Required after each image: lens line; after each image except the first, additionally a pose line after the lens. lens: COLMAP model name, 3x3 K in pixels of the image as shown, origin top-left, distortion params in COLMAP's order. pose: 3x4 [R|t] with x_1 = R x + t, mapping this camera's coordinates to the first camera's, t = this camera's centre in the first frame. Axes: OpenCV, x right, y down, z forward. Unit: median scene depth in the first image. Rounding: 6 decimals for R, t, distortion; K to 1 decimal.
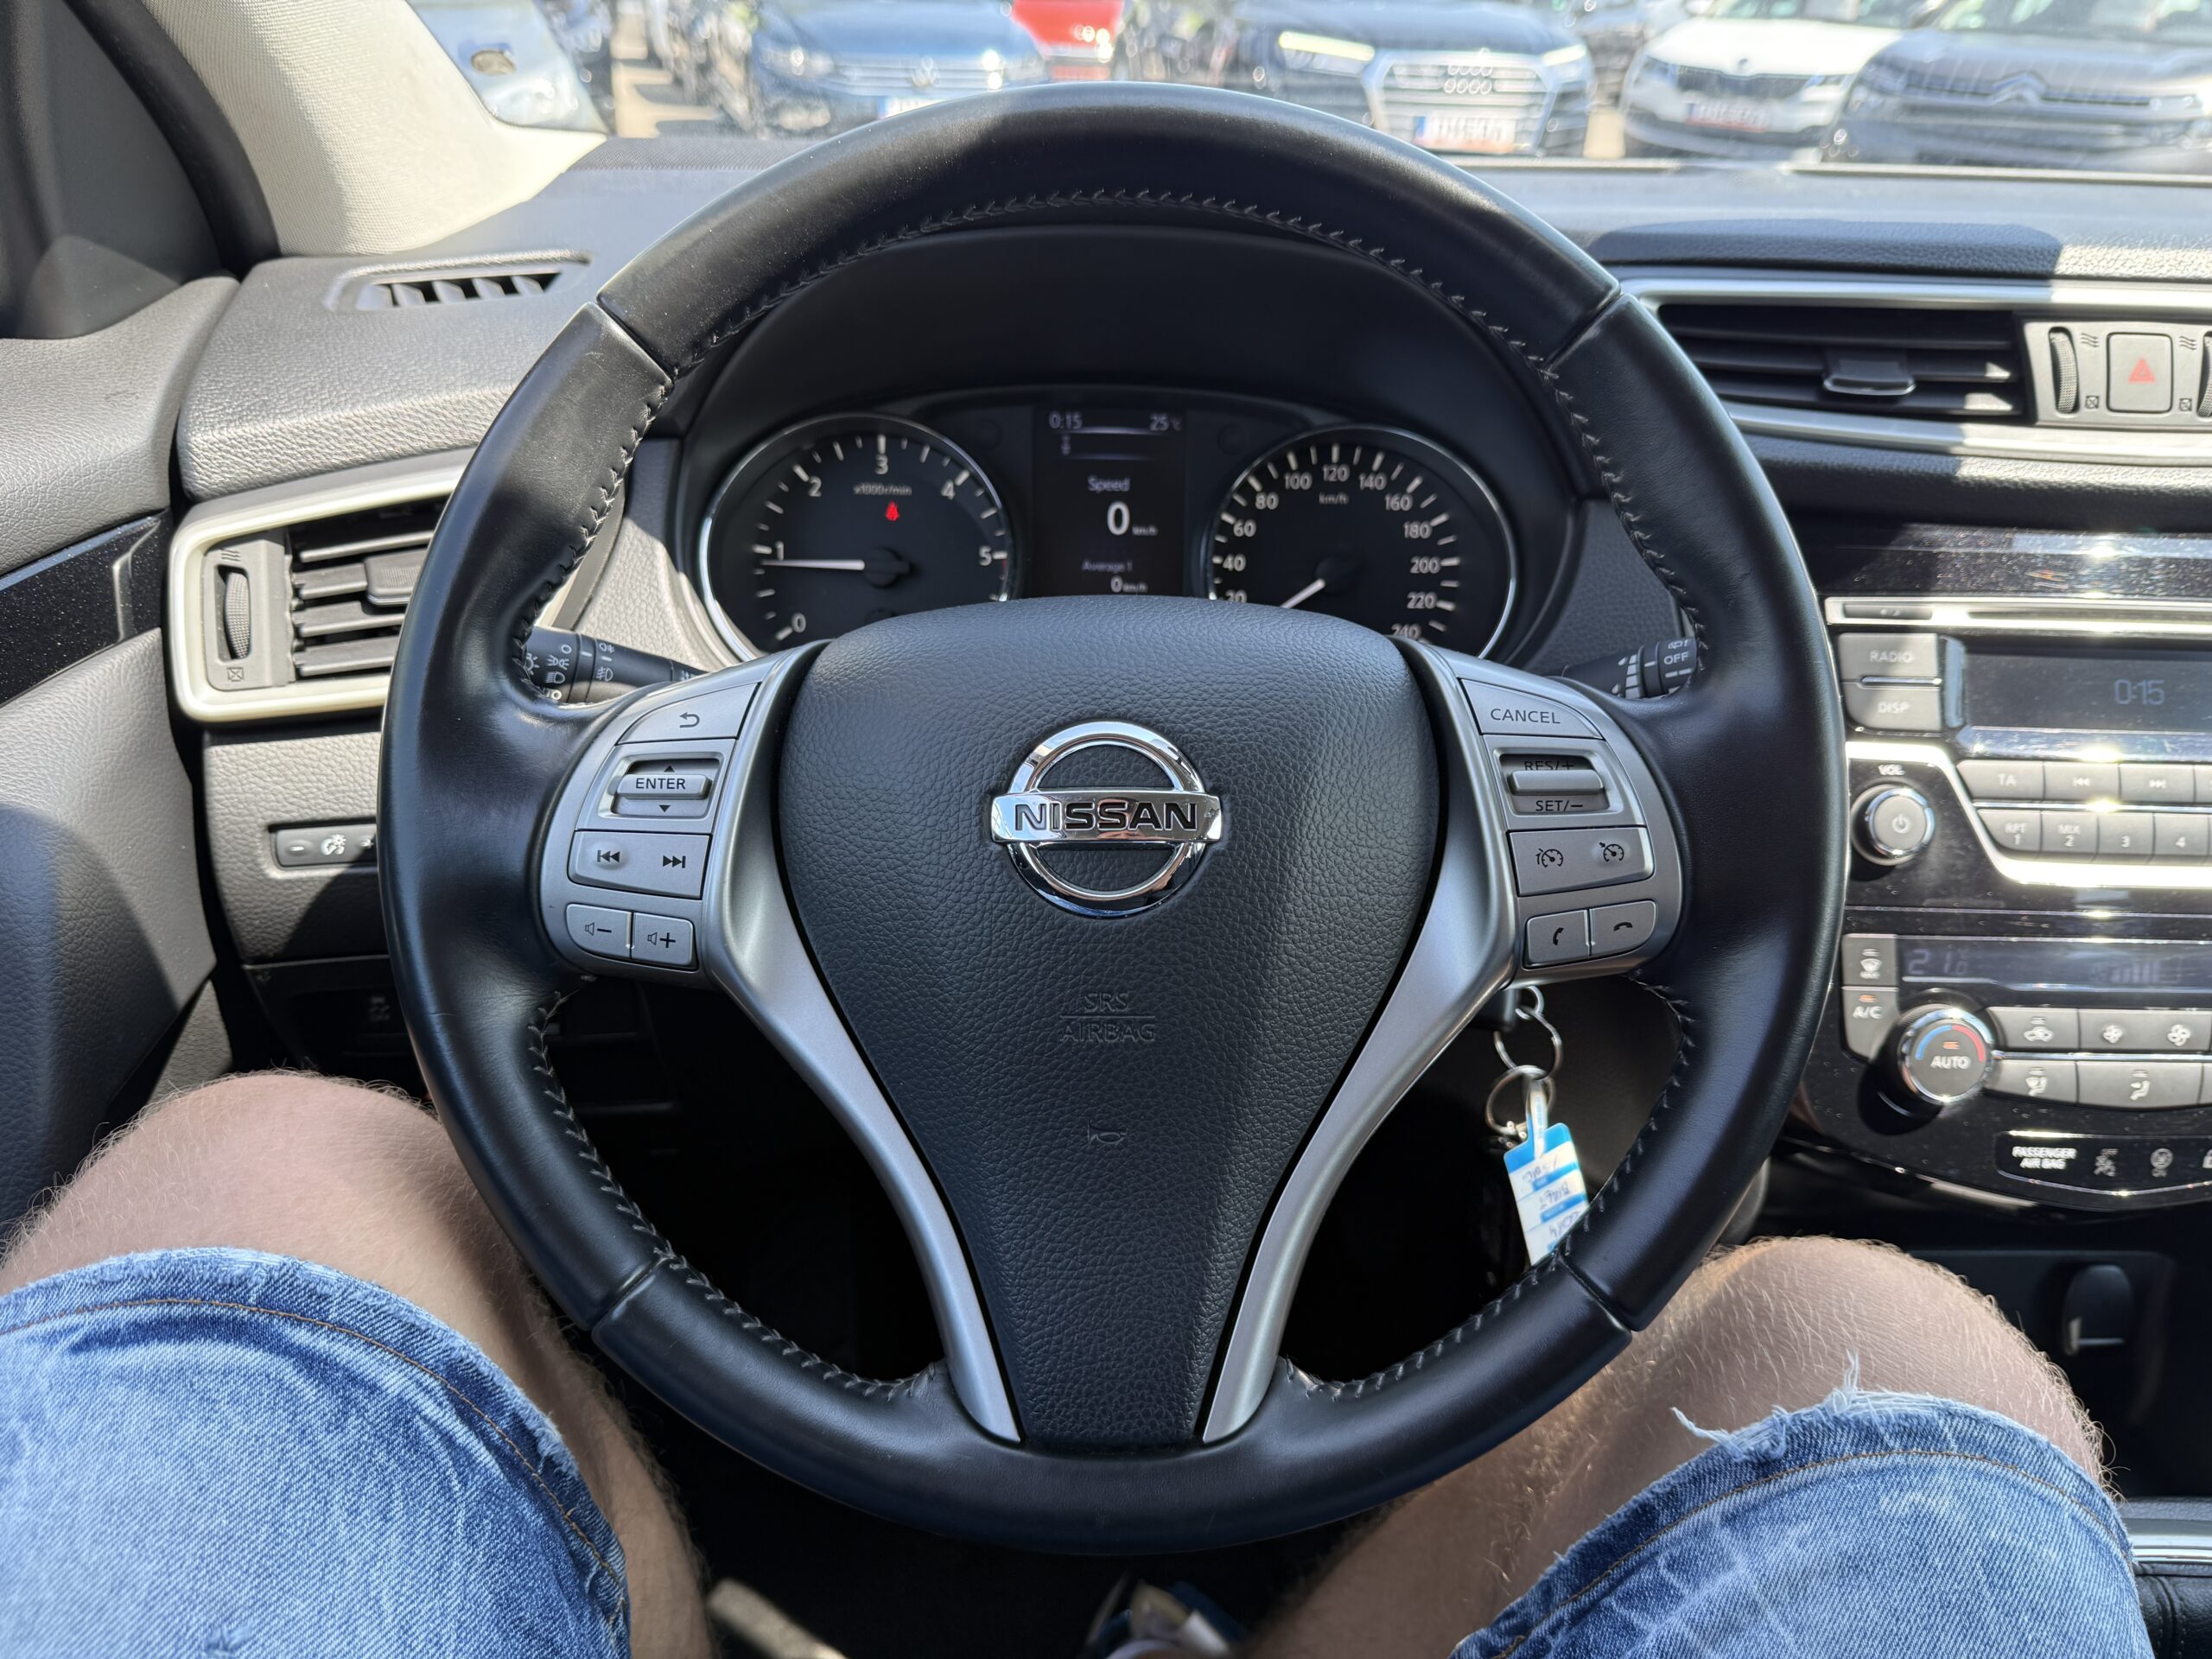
lens RADIAL K [[1558.0, 0, 1115.0], [0, 1558.0, 829.2], [0, 0, 1]] dist [0.032713, -0.042583]
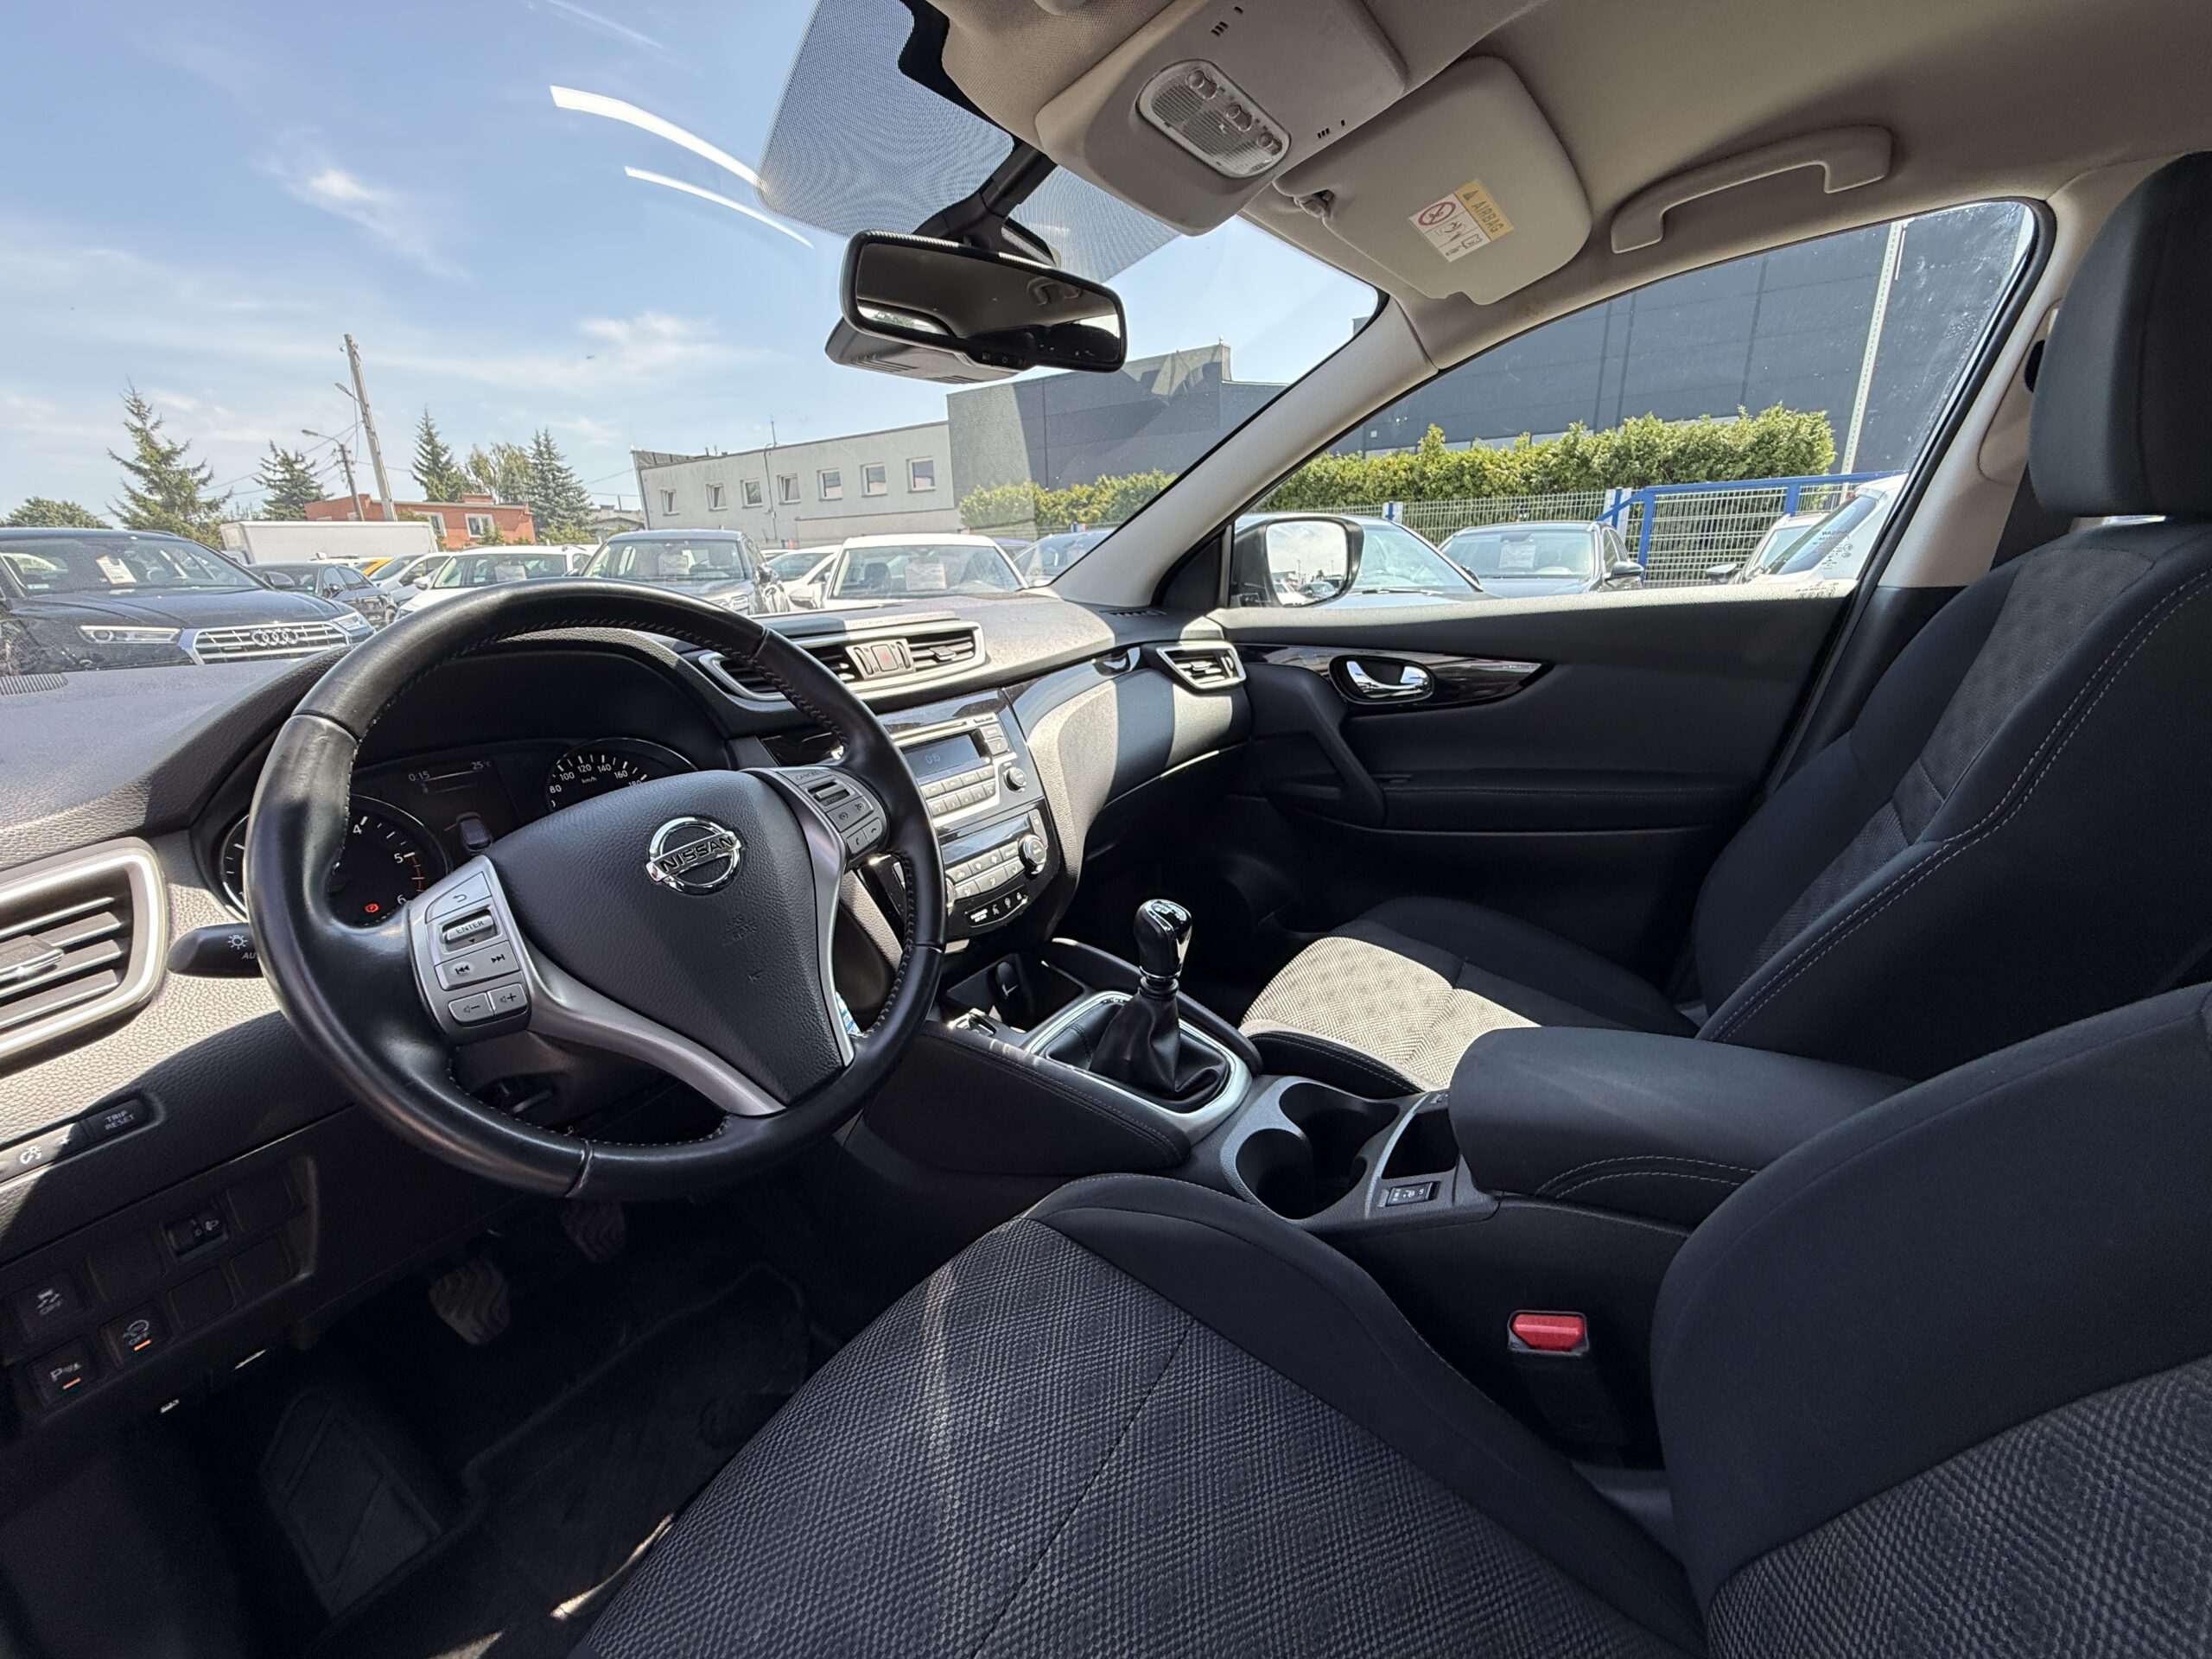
lens RADIAL K [[881.8, 0, 1098.6], [0, 881.8, 836.3], [0, 0, 1]] dist [0.001467, 0.000799]
pose [[0.567271, -0.291539, 0.770201, -0.468181], [0.431818, 0.901661, 0.023256, 0.136509], [-0.701240, 0.319394, 0.637378, -0.205195]]
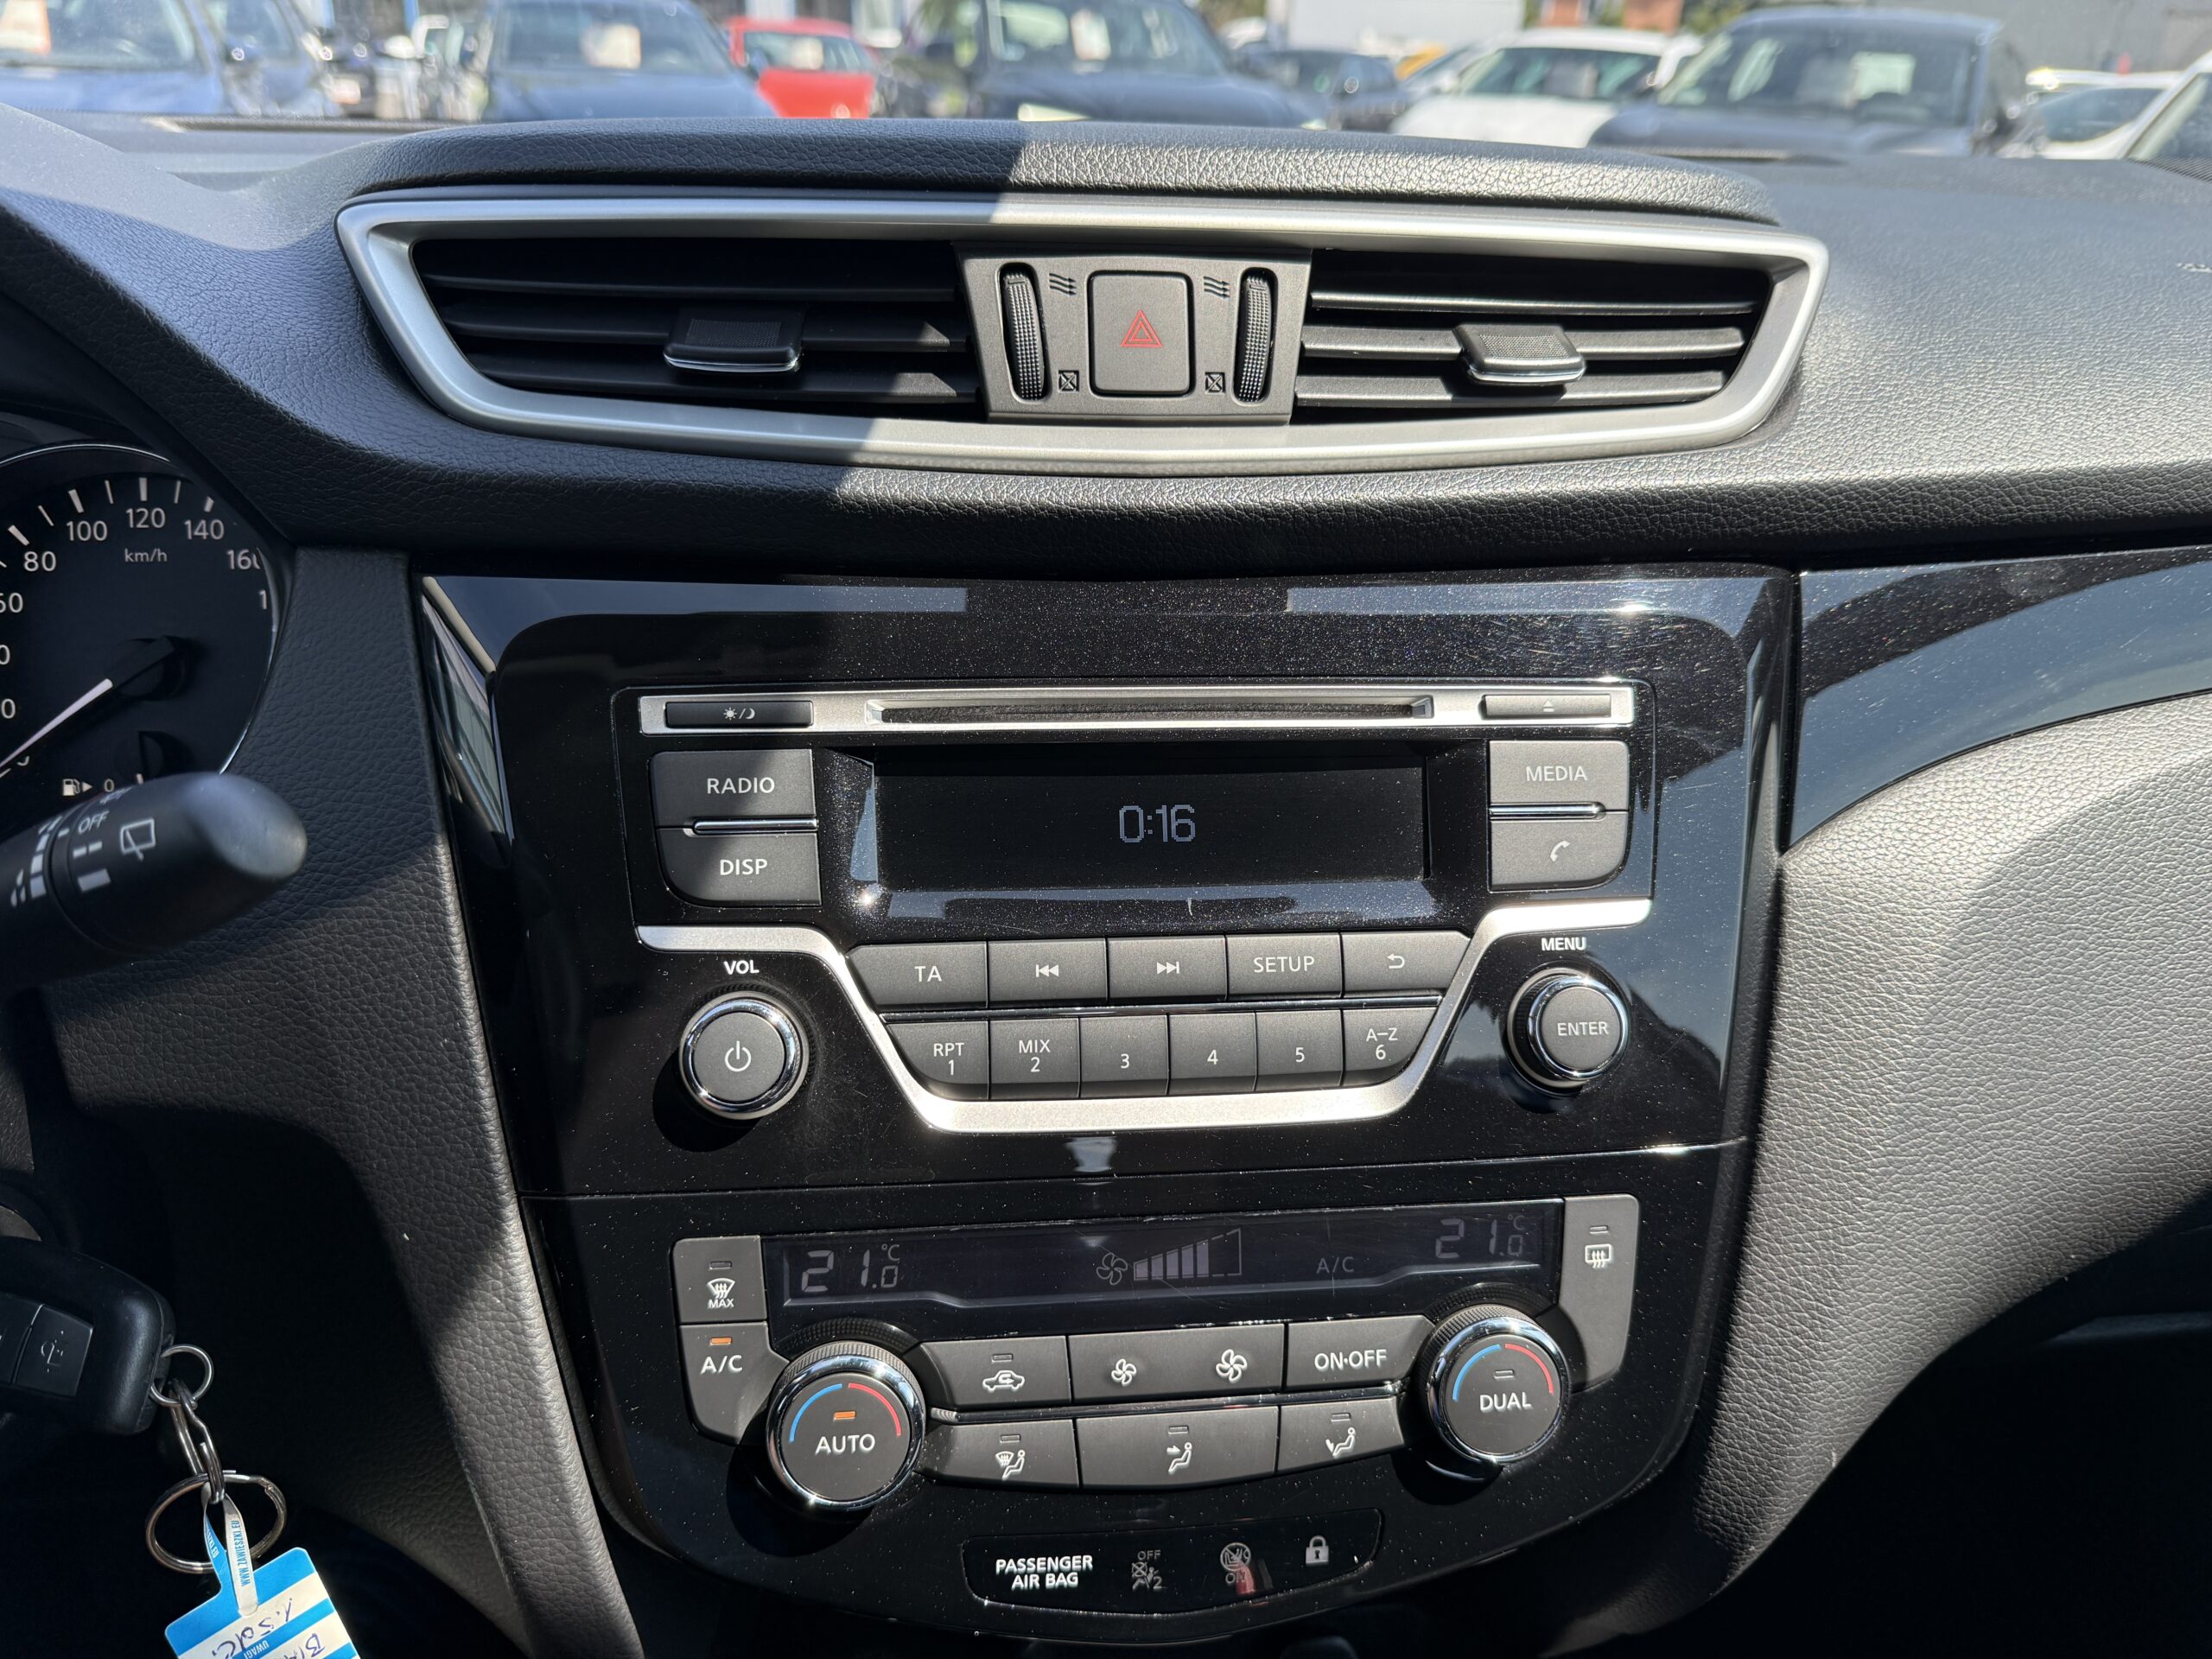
lens RADIAL K [[1612.8, 0, 1065.1], [0, 1612.8, 851.6], [0, 0, 1]] dist [0.027802, -0.043770]
pose [[0.994974, -0.037254, 0.092949, 0.554463], [0.041321, 0.998253, -0.042228, -0.050072], [-0.091214, 0.045857, 0.994775, 0.346491]]
